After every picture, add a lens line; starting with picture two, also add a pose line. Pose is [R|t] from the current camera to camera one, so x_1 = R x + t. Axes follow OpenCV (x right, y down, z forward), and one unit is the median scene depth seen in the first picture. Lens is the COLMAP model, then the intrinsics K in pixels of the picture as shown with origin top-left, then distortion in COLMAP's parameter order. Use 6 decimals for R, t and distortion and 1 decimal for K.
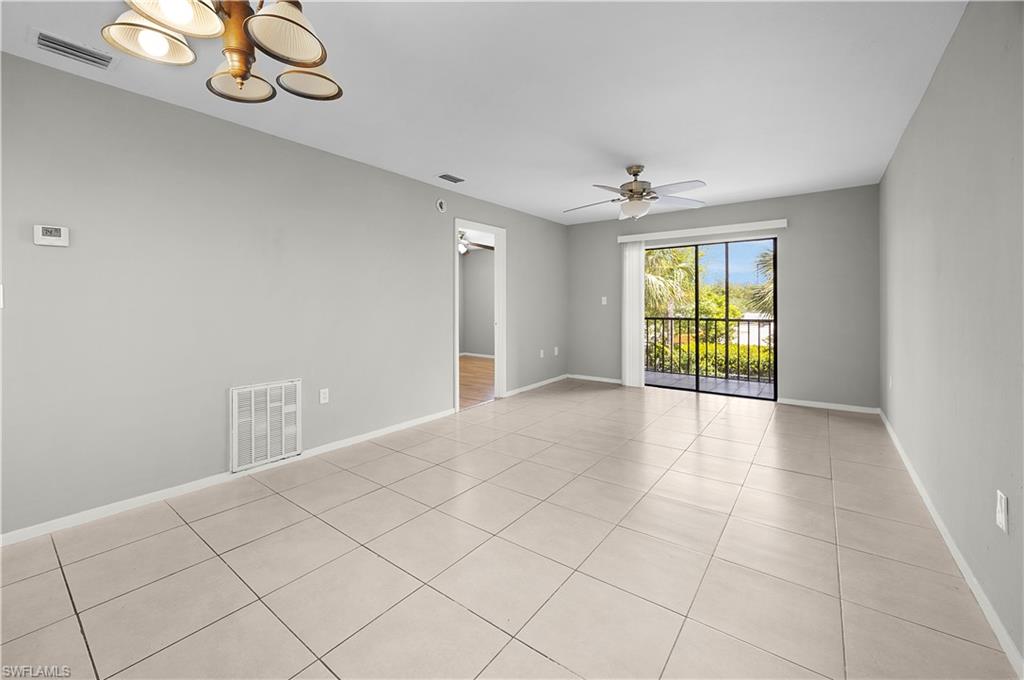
lens RADIAL K [[408.4, 0, 514.1], [0, 408.4, 303.8], [0, 0, 1]] dist [0.000020, -0.000095]
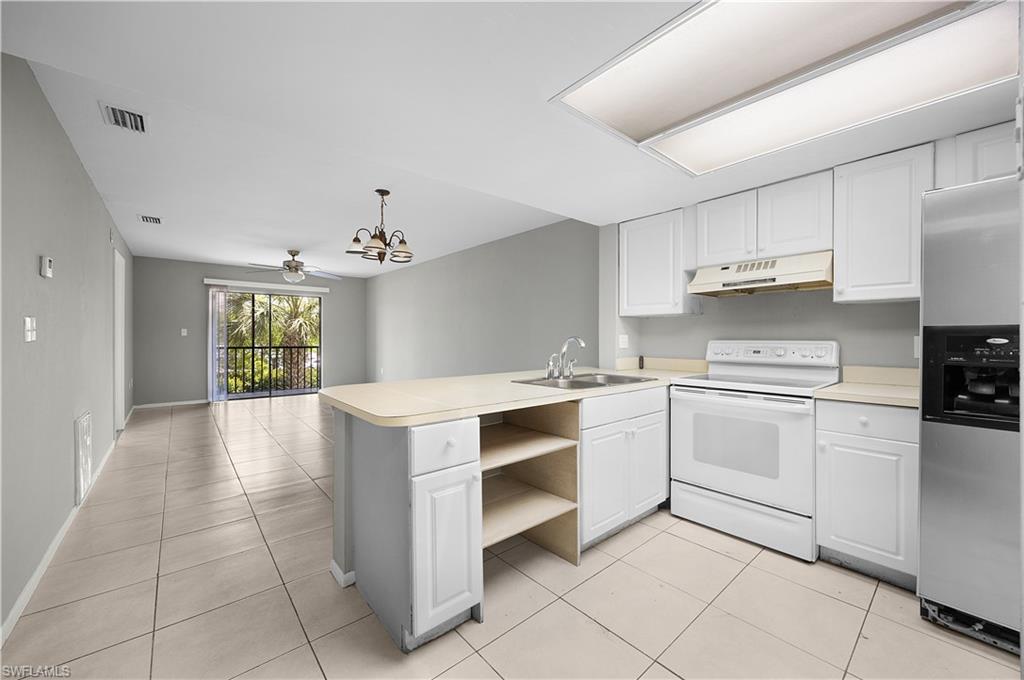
lens RADIAL K [[391.5, 0, 514.2], [0, 391.5, 338.8], [0, 0, 1]] dist [-0.000272, -0.000045]
pose [[0.212003, -0.005167, 0.977255, -0.676059], [-0.005316, 0.999965, 0.006440, -0.002446], [-0.977255, -0.006561, 0.211968, -0.119200]]
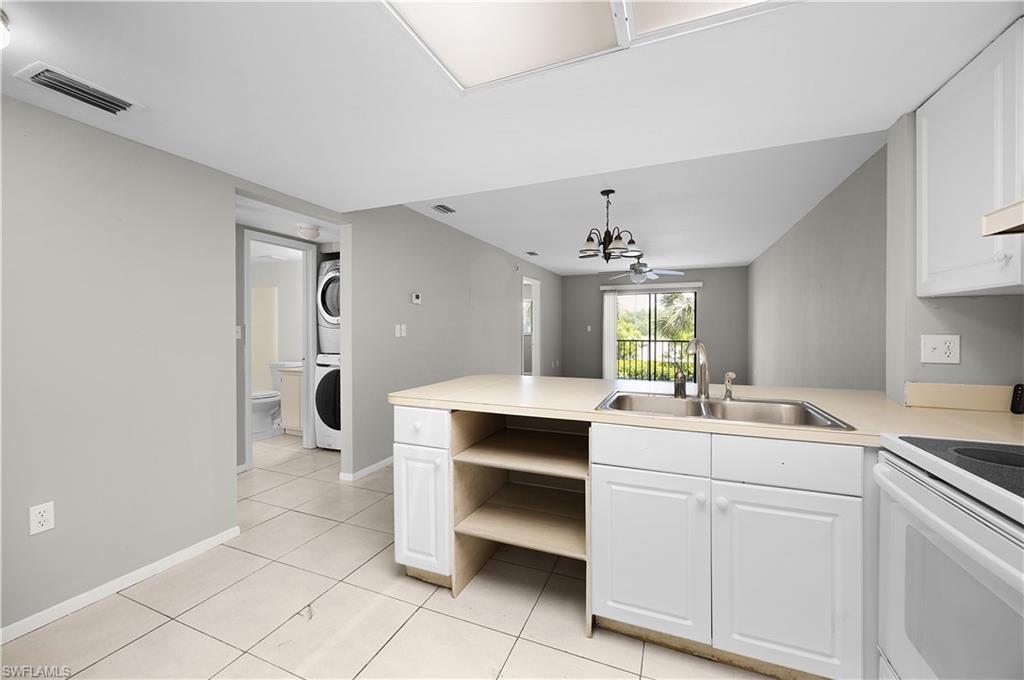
lens RADIAL K [[400.5, 0, 515.1], [0, 400.5, 338.0], [0, 0, 1]] dist [-0.000354, -0.000031]
pose [[0.967559, -0.004745, 0.252599, -0.432129], [-0.001817, 0.999667, 0.025739, -0.011334], [-0.252637, -0.025363, 0.967229, -0.360590]]
